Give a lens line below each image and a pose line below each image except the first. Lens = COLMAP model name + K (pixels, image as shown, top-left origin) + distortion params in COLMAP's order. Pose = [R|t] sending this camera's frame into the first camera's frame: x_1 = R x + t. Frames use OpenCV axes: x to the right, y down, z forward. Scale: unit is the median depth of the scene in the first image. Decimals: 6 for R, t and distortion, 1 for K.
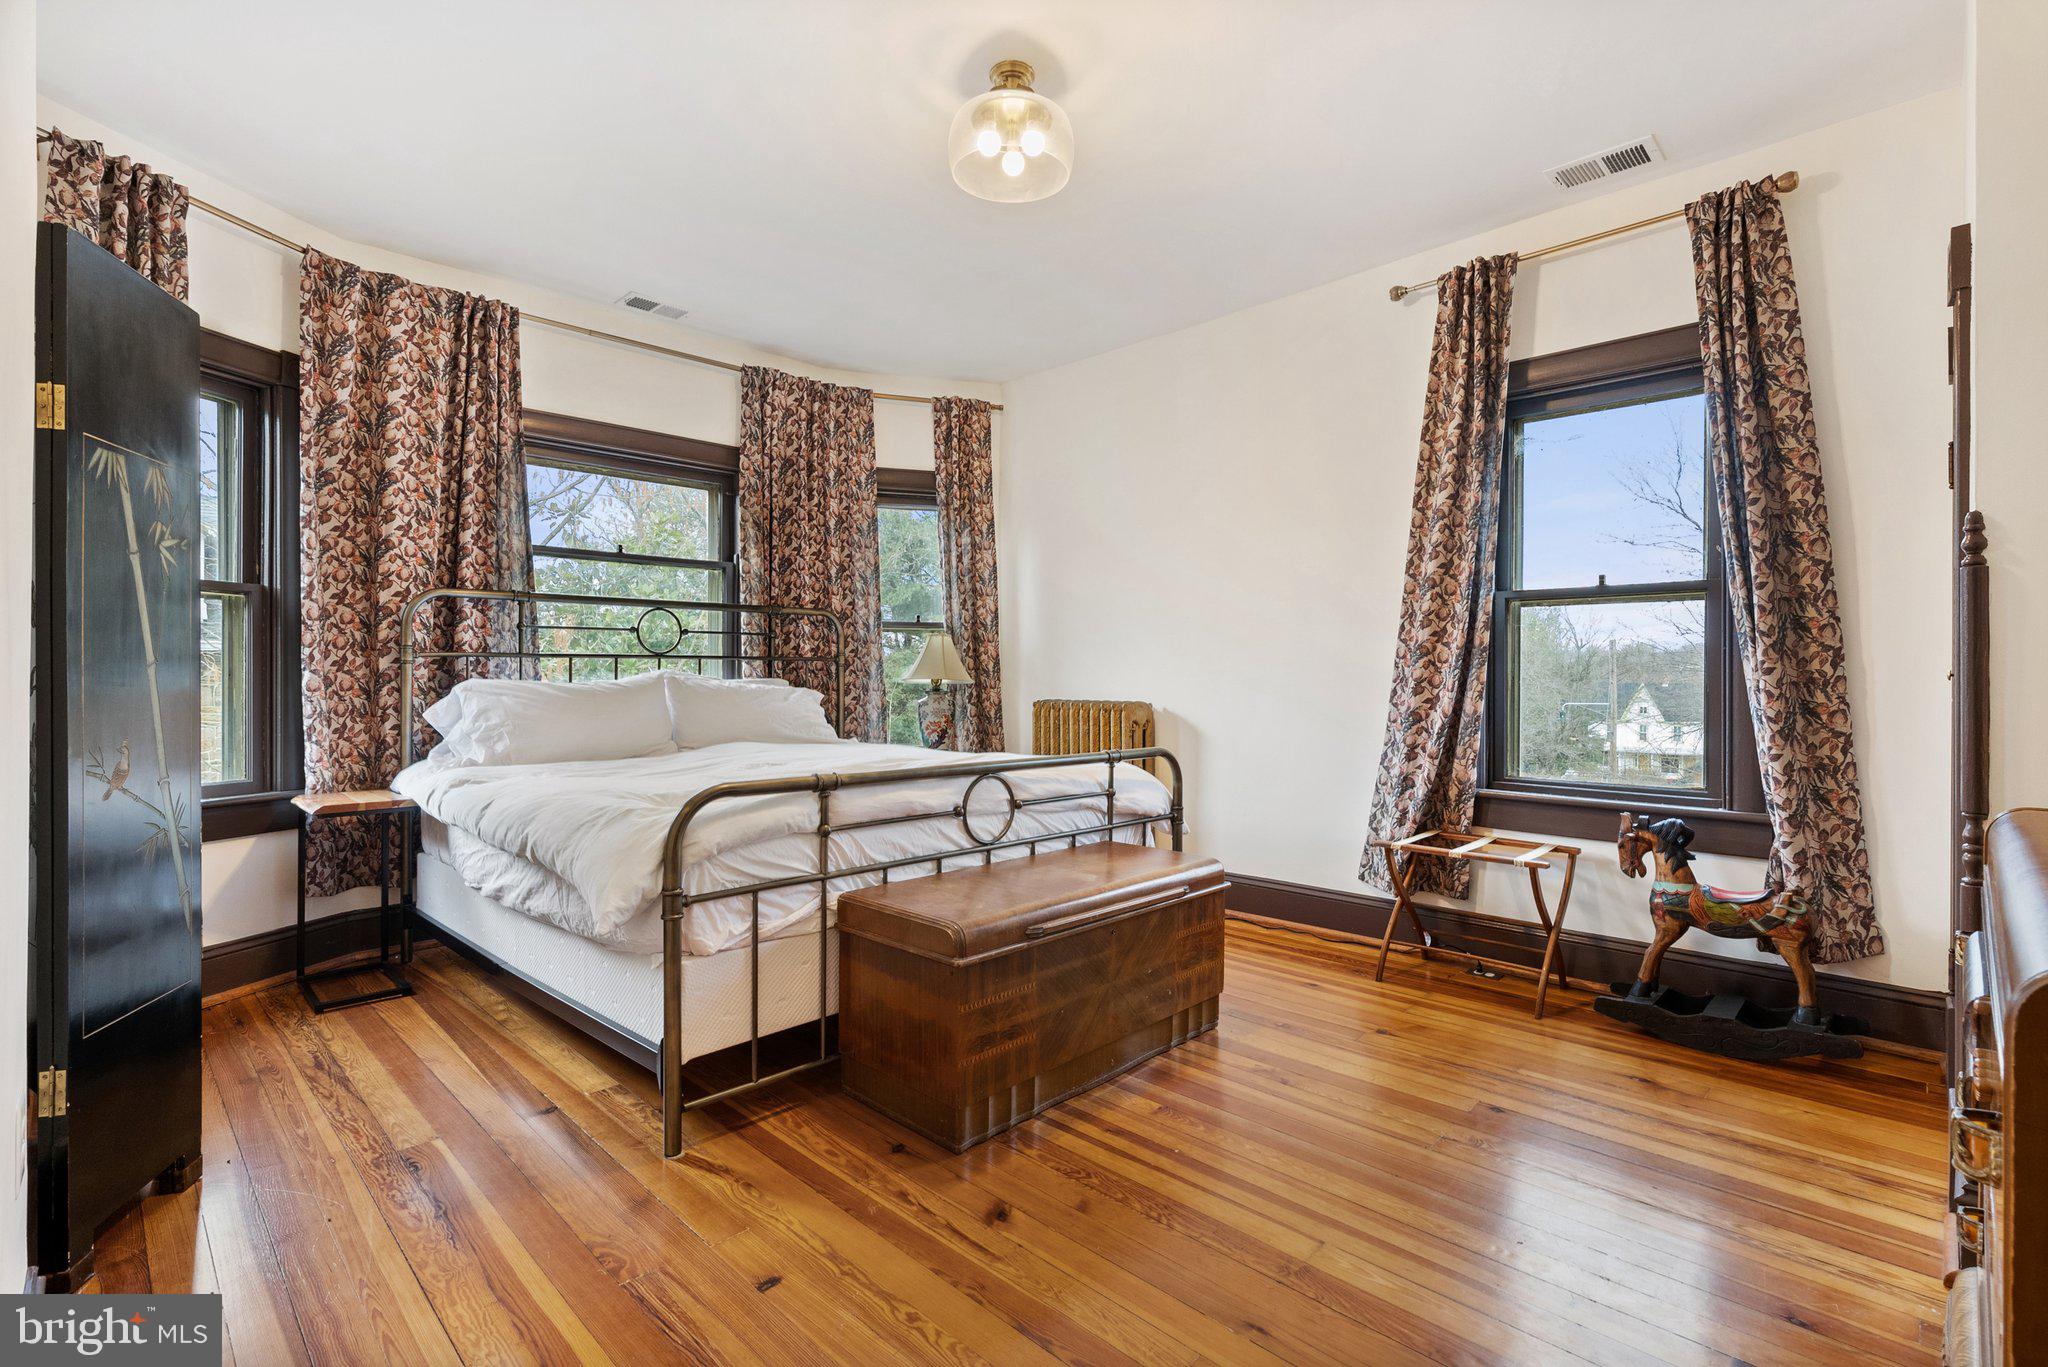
lens RADIAL K [[932.8, 0, 1025.8], [0, 932.8, 685.5], [0, 0, 1]] dist [-0.002691, 0.000489]
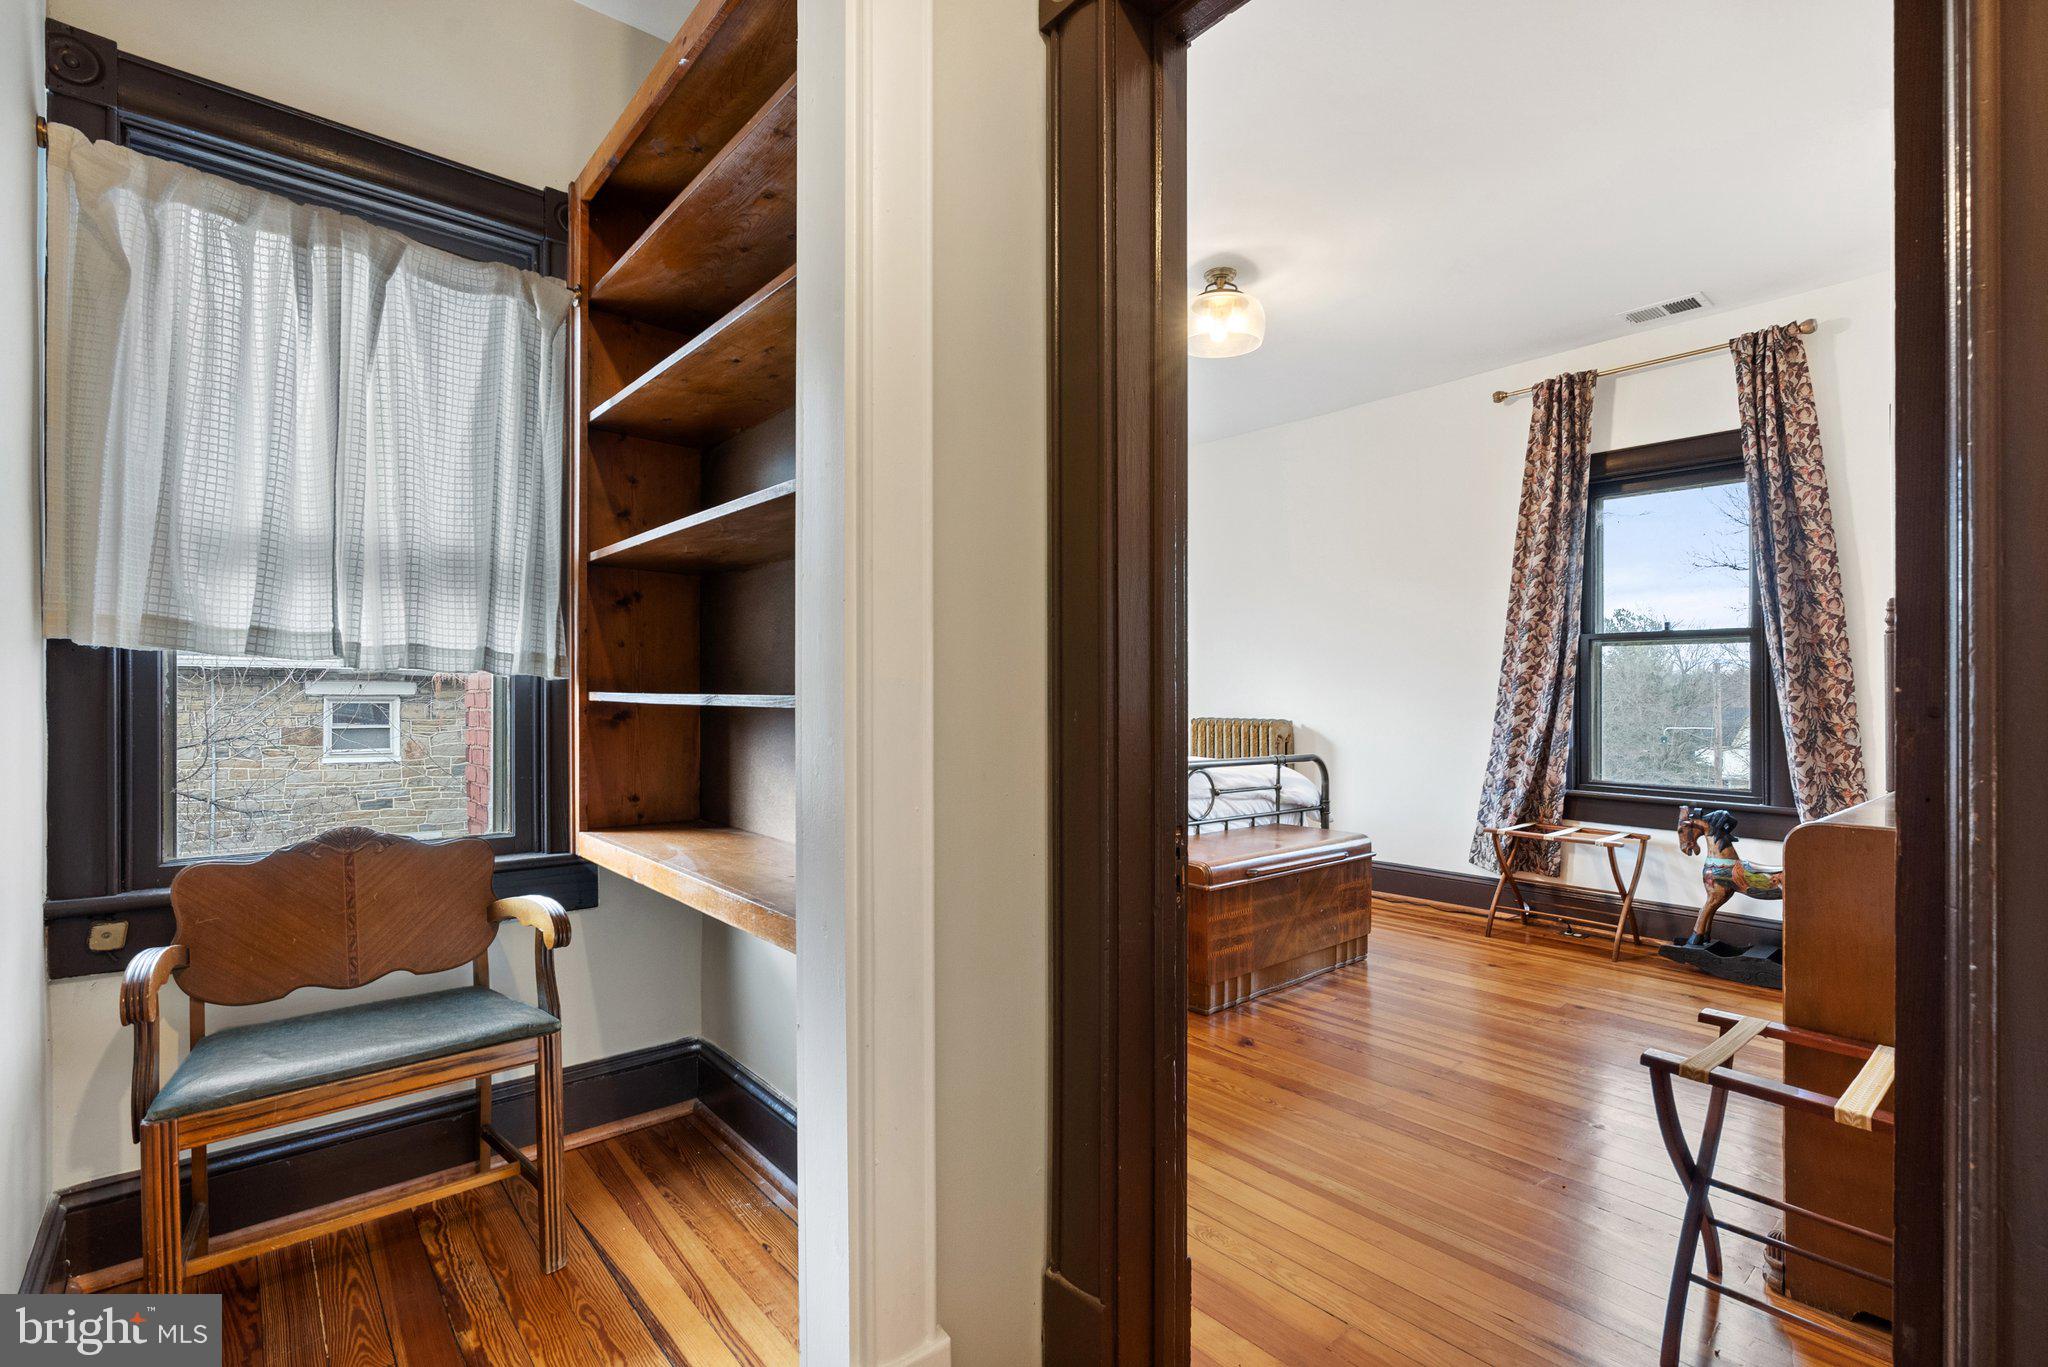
lens RADIAL K [[938.9, 0, 1024.0], [0, 938.9, 683.5], [0, 0, 1]] dist [-0.008381, 0.004614]
pose [[0.996765, 0.005178, -0.080206, -0.174650], [-0.007053, 0.999708, -0.023112, 0.001272], [0.080063, 0.023603, 0.996510, -0.386604]]
